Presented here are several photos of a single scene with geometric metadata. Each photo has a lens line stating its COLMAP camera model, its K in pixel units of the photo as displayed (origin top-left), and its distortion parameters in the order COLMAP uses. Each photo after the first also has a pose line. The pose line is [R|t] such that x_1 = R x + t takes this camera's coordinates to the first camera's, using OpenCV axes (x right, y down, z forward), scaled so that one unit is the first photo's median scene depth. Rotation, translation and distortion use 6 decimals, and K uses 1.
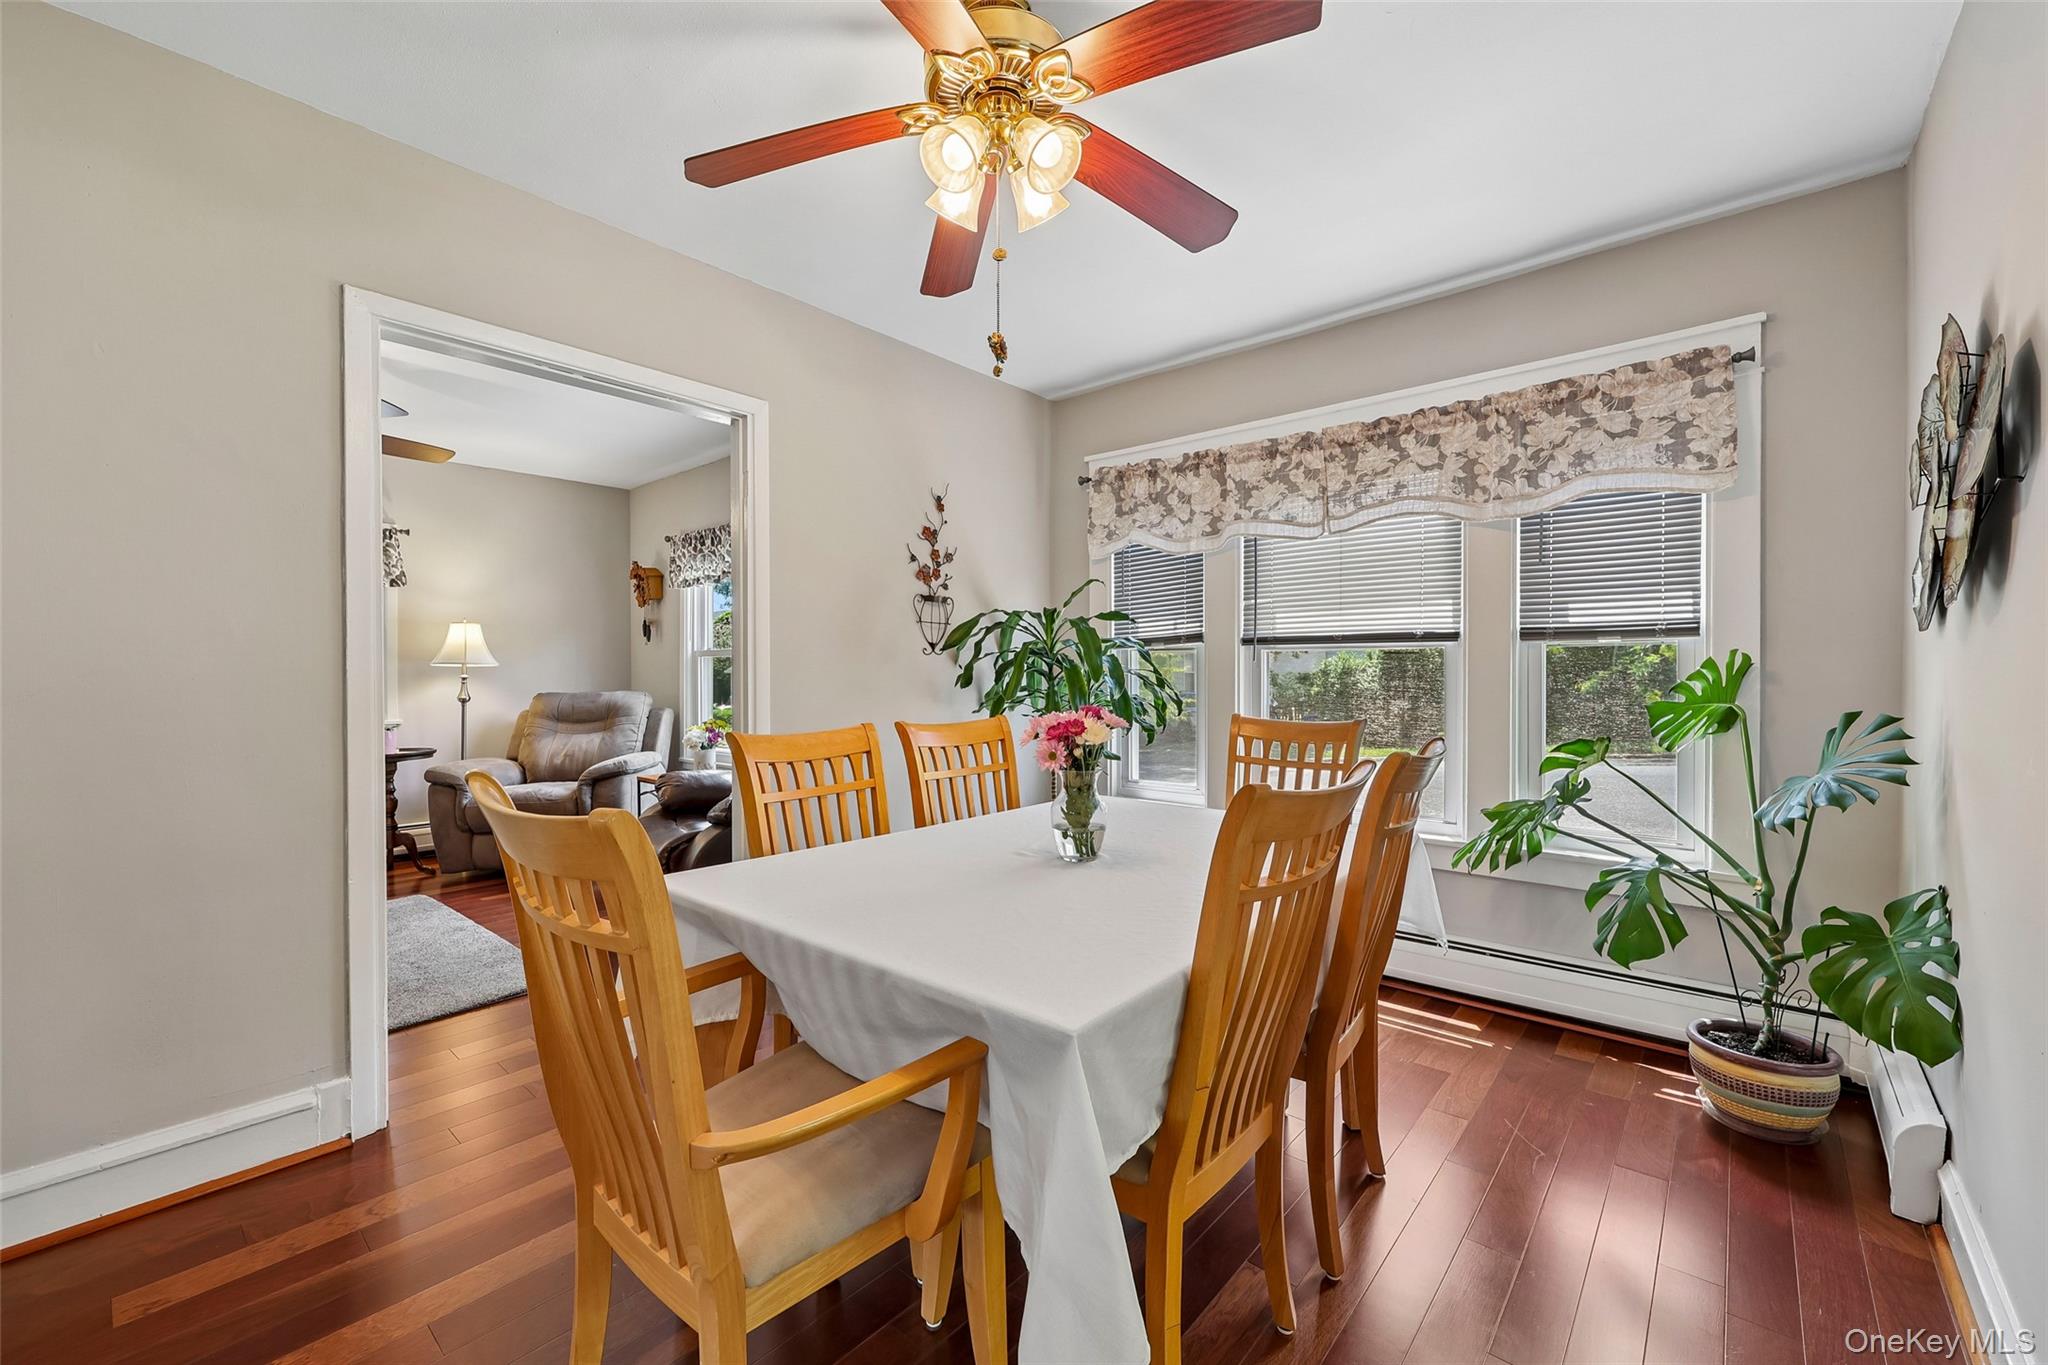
lens RADIAL K [[829.7, 0, 1045.4], [0, 829.7, 684.1], [0, 0, 1]] dist [0.001409, 0.001810]
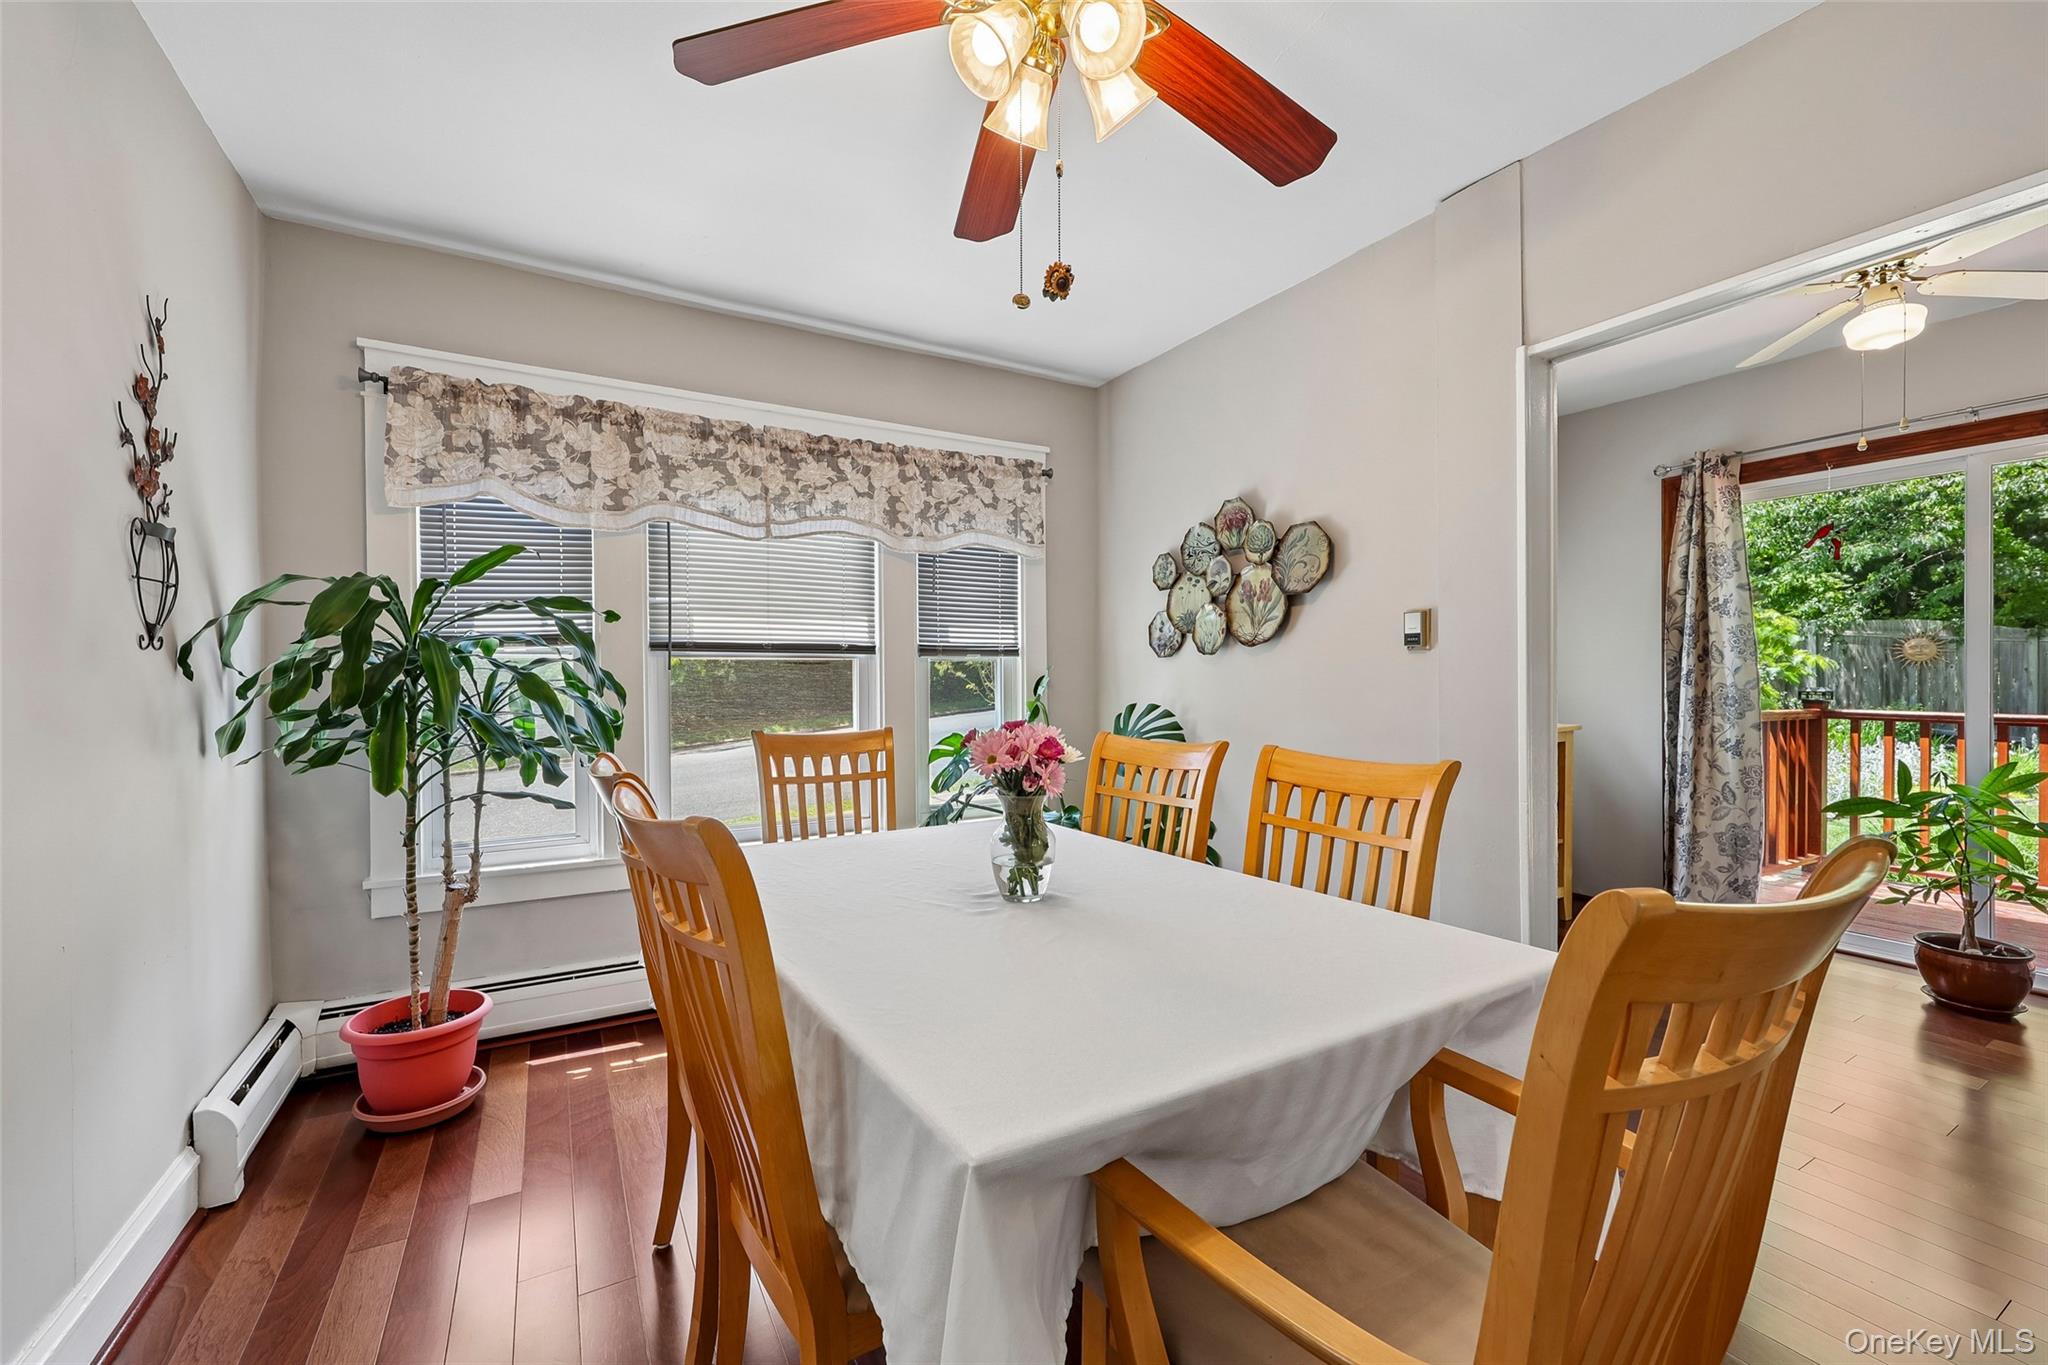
lens RADIAL K [[829.7, 0, 1003.3], [0, 829.7, 685.8], [0, 0, 1]] dist [0.001409, 0.001810]
pose [[0.333577, -0.006651, 0.942699, -0.456244], [0.024078, 0.999709, -0.001467, -0.002952], [-0.942415, 0.023187, 0.333640, 0.421580]]
